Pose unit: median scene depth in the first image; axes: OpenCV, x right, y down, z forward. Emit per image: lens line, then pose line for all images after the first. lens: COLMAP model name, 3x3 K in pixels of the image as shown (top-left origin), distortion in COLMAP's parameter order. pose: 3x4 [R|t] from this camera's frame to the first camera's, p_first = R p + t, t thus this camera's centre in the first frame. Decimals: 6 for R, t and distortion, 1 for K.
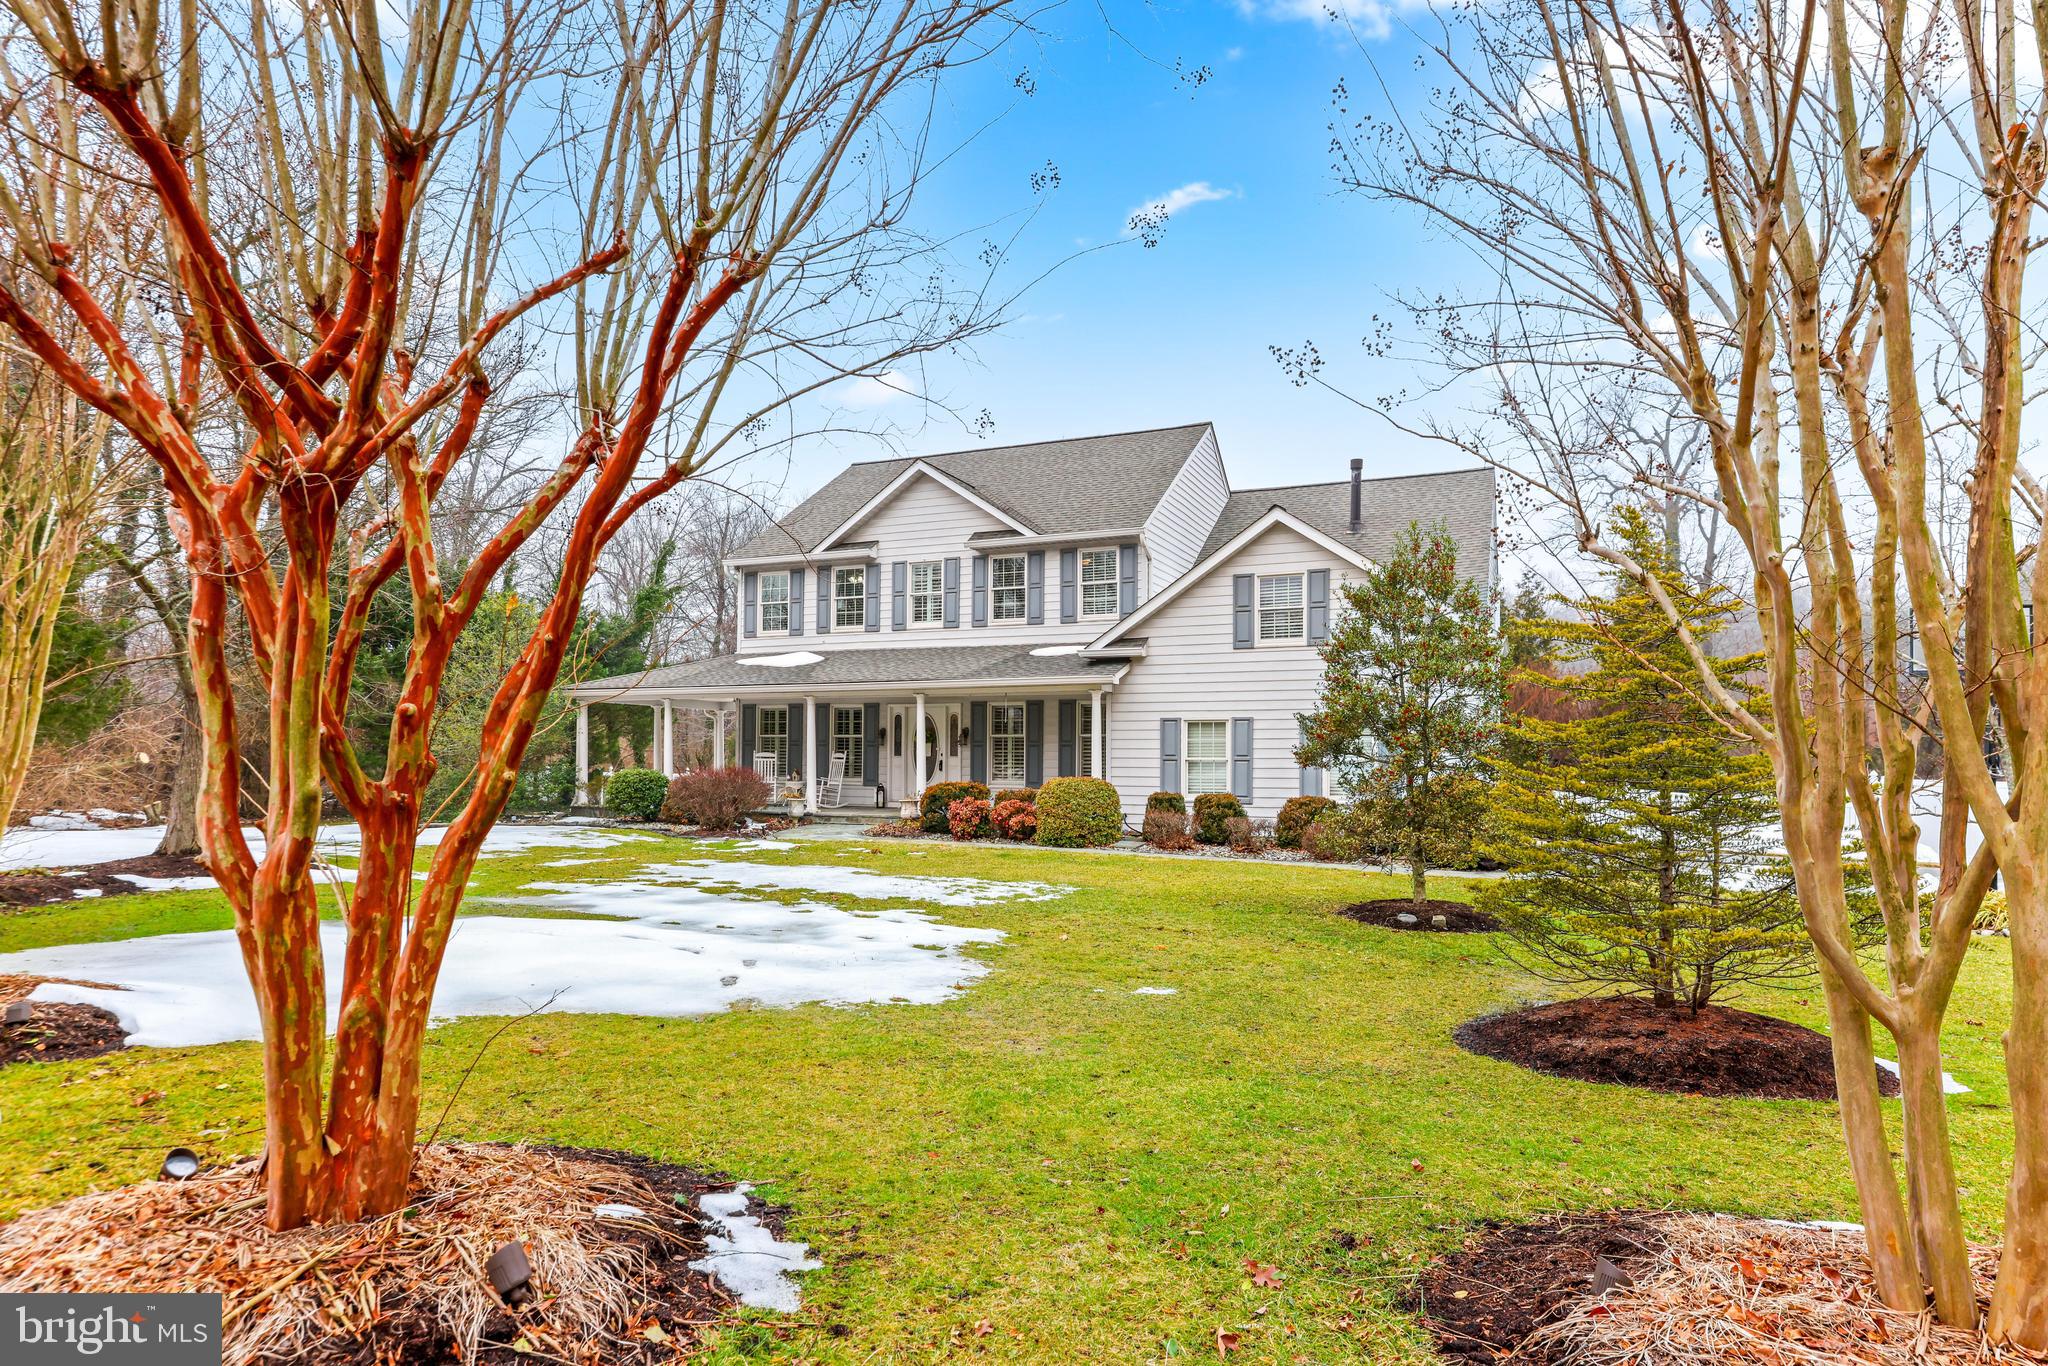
lens RADIAL K [[1121.8, 0, 1027.3], [0, 1121.8, 687.6], [0, 0, 1]] dist [-0.039828, -0.000228]
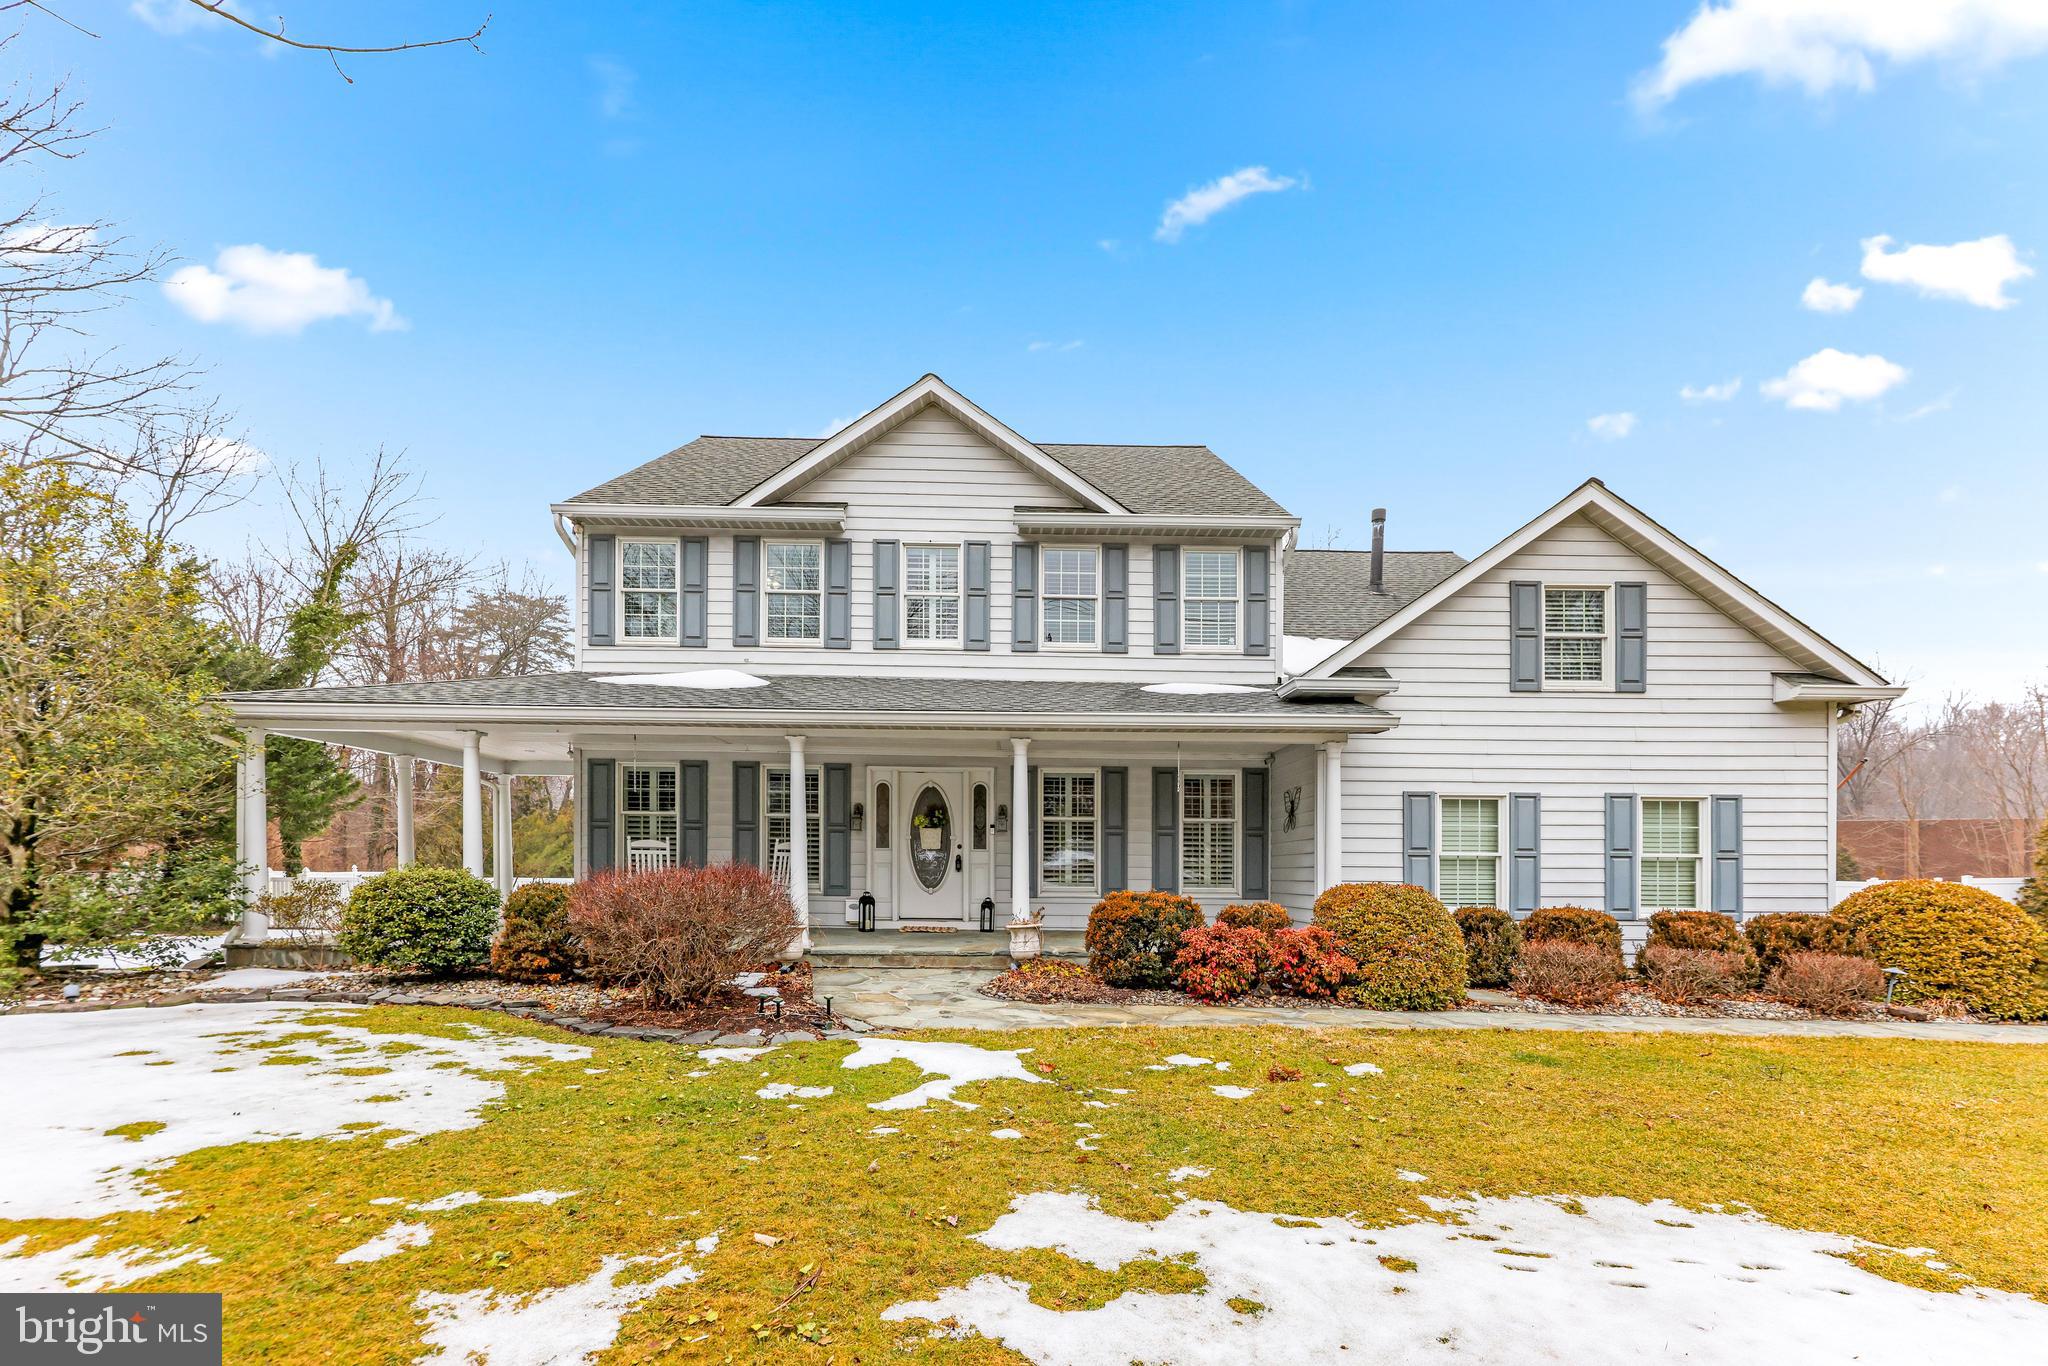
lens RADIAL K [[835.8, 0, 972.3], [0, 835.8, 854.7], [0, 0, 1]] dist [-0.001767, -0.000416]
pose [[0.919220, 0.007854, 0.393666, -0.258764], [-0.031132, 0.998121, 0.052781, 0.038878], [-0.392512, -0.060773, 0.917737, 0.552245]]
